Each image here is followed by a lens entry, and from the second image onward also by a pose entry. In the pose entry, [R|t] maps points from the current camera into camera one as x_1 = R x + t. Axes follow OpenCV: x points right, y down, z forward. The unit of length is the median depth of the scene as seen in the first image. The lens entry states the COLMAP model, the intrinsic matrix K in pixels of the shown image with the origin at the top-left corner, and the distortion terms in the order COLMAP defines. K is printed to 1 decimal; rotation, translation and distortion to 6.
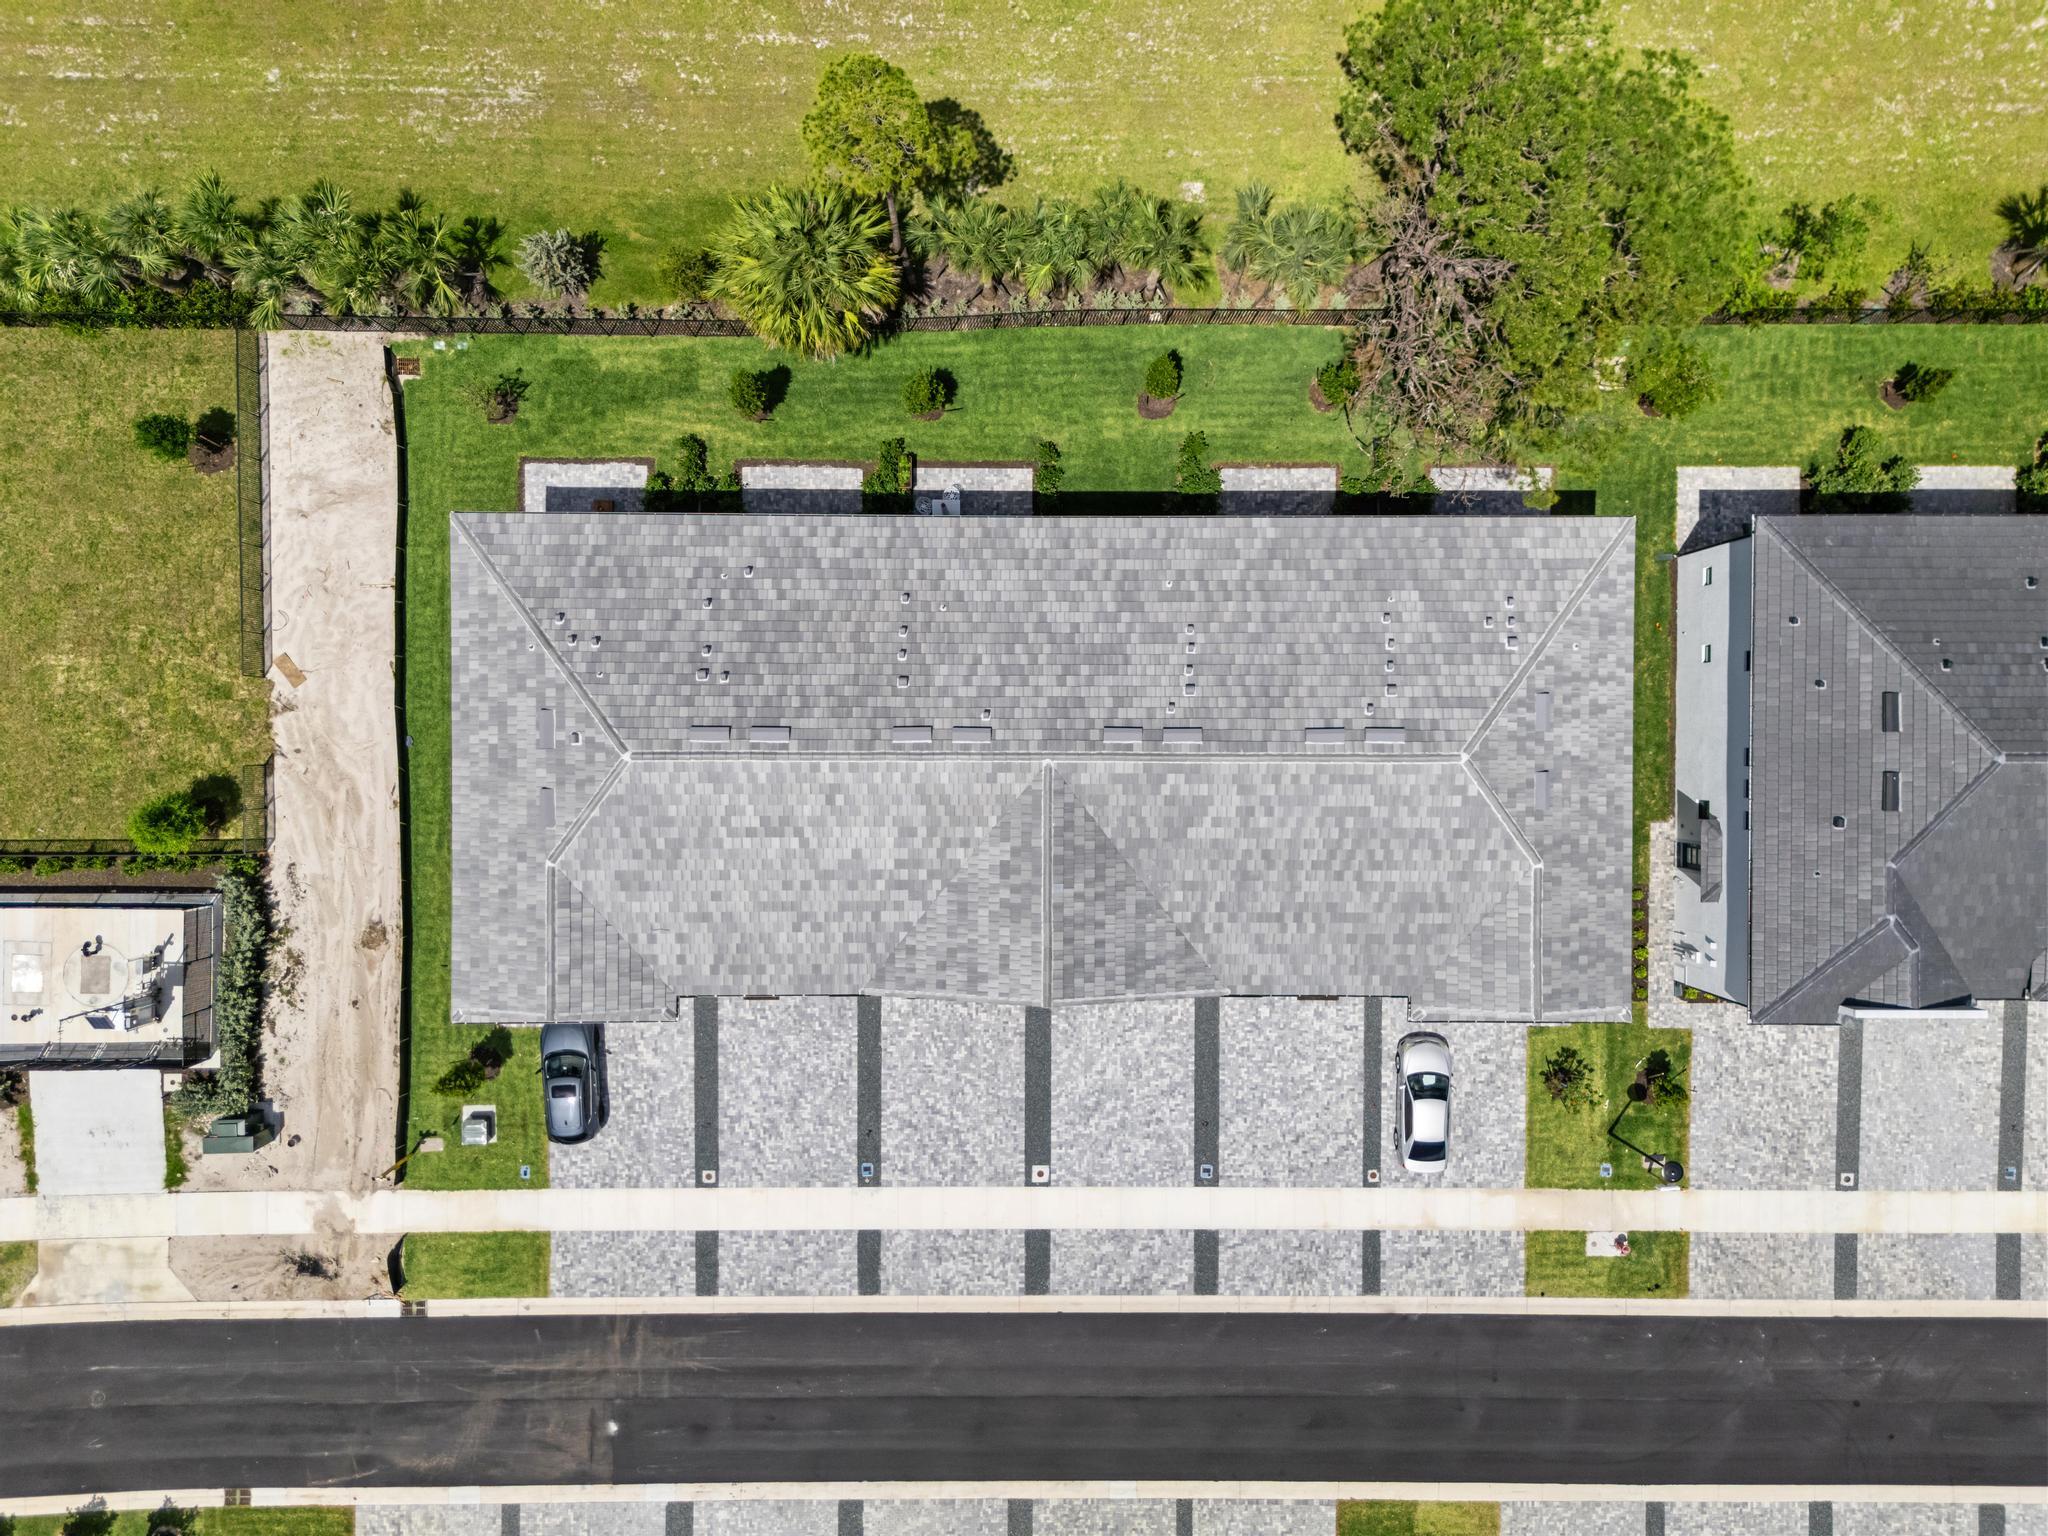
lens RADIAL K [[1512.3, 0, 1024.0], [0, 1512.3, 768.0], [0, 0, 1]] dist [0.073976, -0.072891]
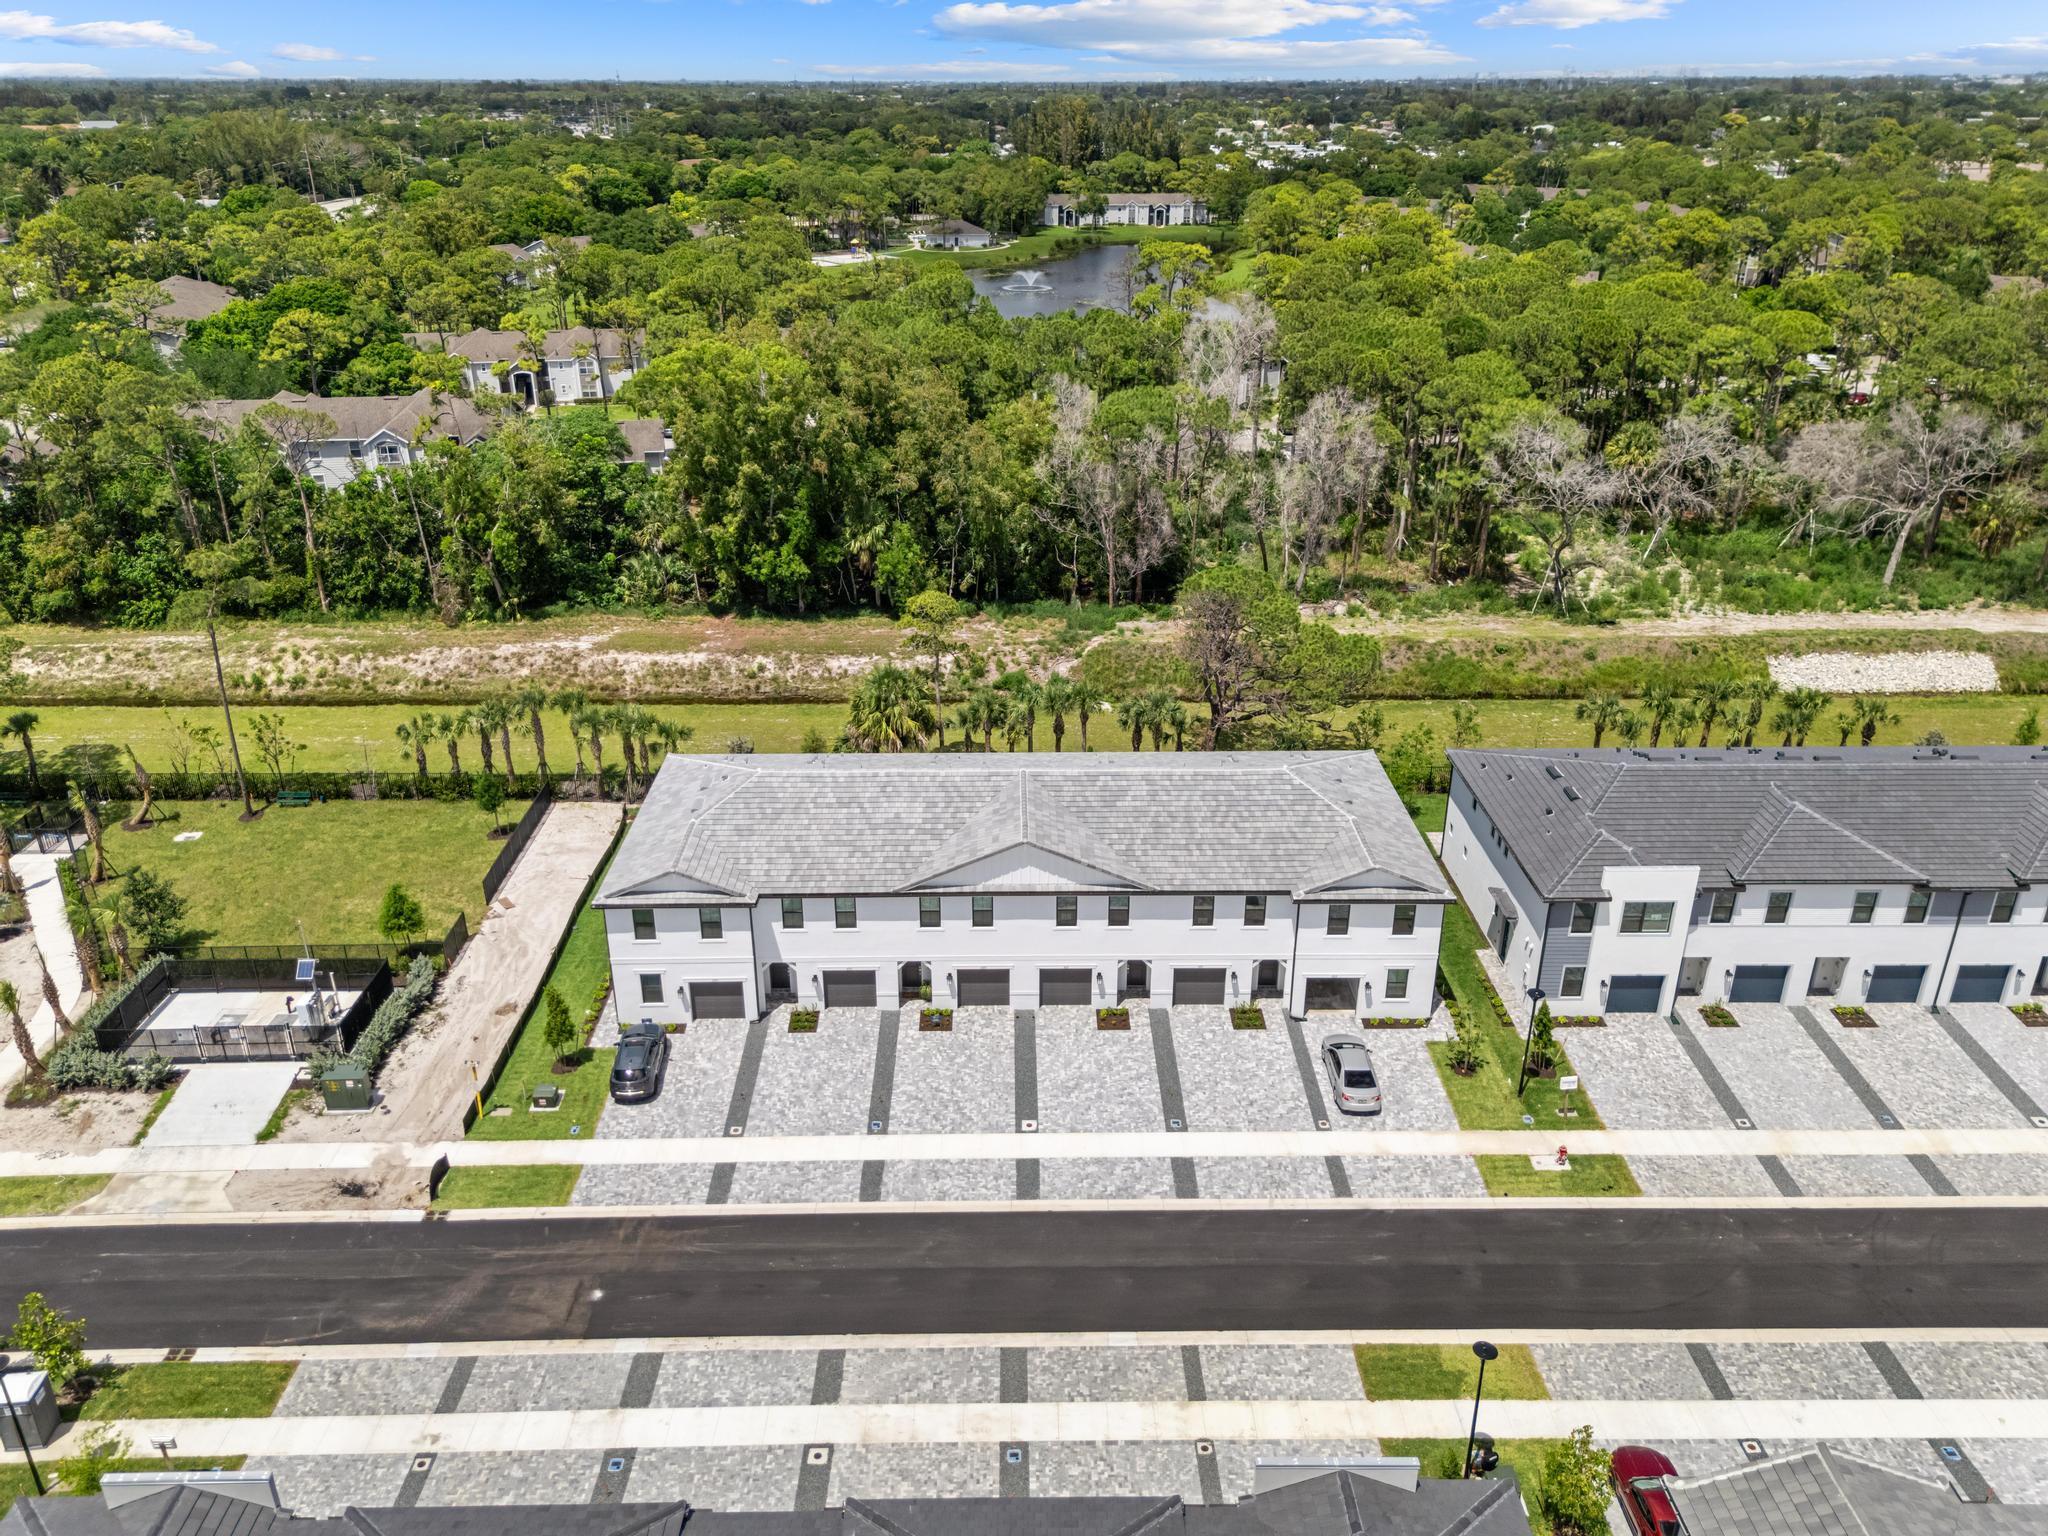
lens RADIAL K [[1512.3, 0, 1024.0], [0, 1512.3, 768.0], [0, 0, 1]] dist [0.073976, -0.072891]
pose [[0.999780, -0.019786, 0.006977, 0.004343], [0.014316, 0.400282, -0.916280, 1.194226], [0.015337, 0.916179, 0.400477, 0.303631]]
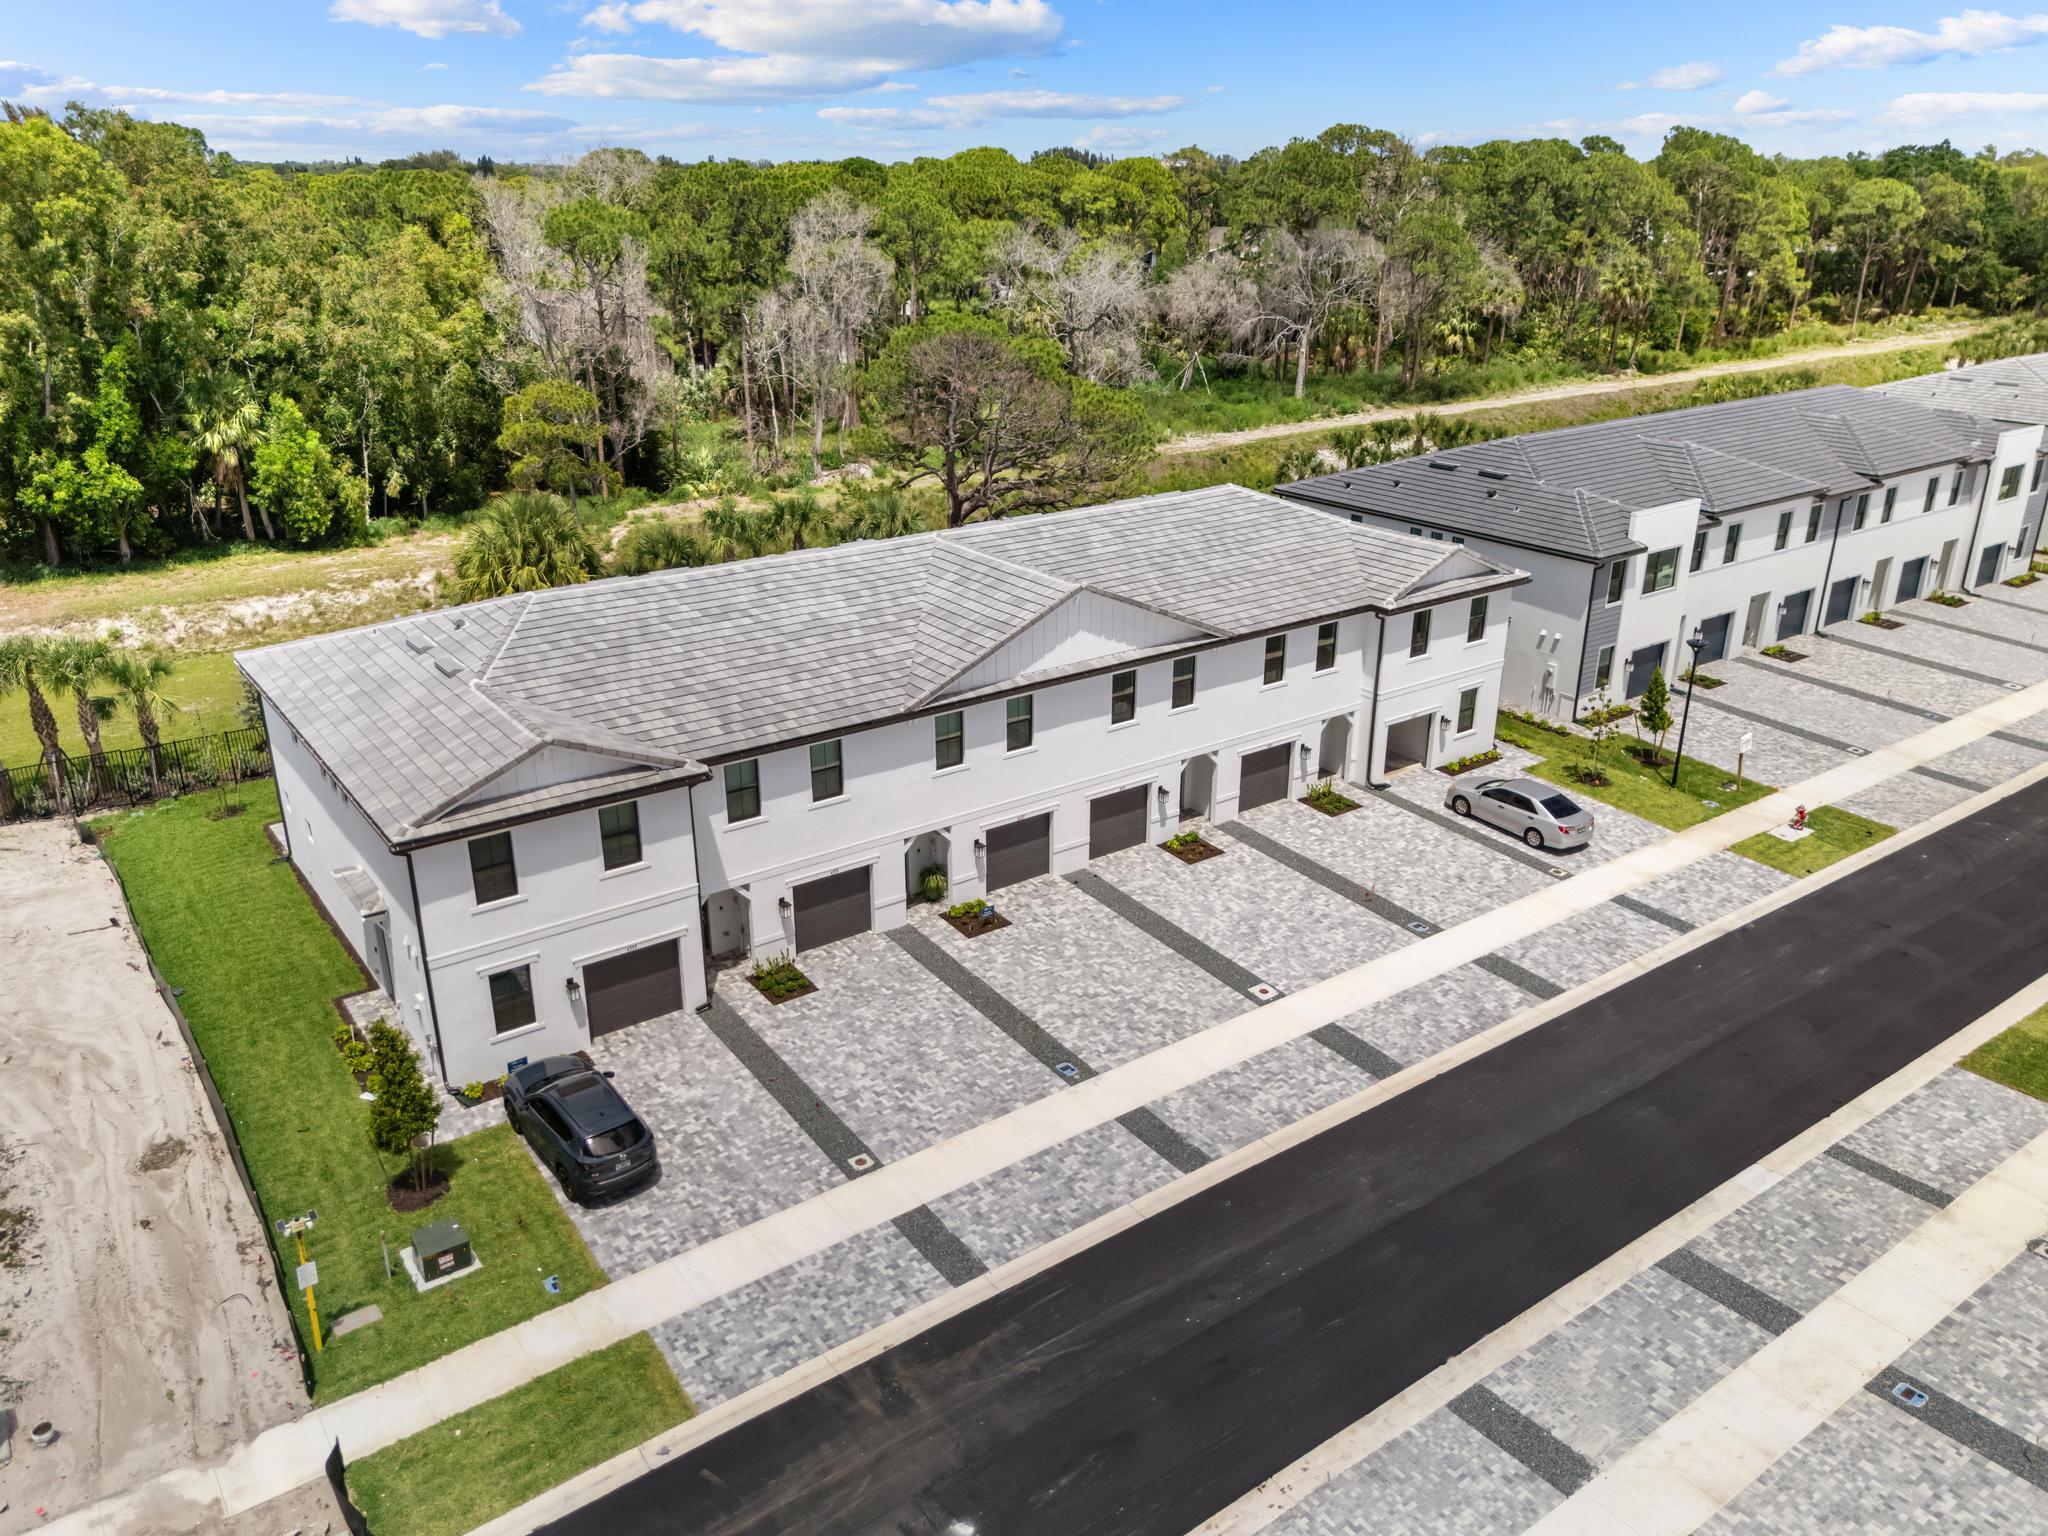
lens RADIAL K [[1512.3, 0, 1024.0], [0, 1512.3, 768.0], [0, 0, 1]] dist [0.073976, -0.072891]
pose [[0.806834, -0.231443, 0.543556, -0.439362], [0.590423, 0.283970, -0.755488, 0.705046], [0.020499, 0.930481, 0.365766, 0.641290]]
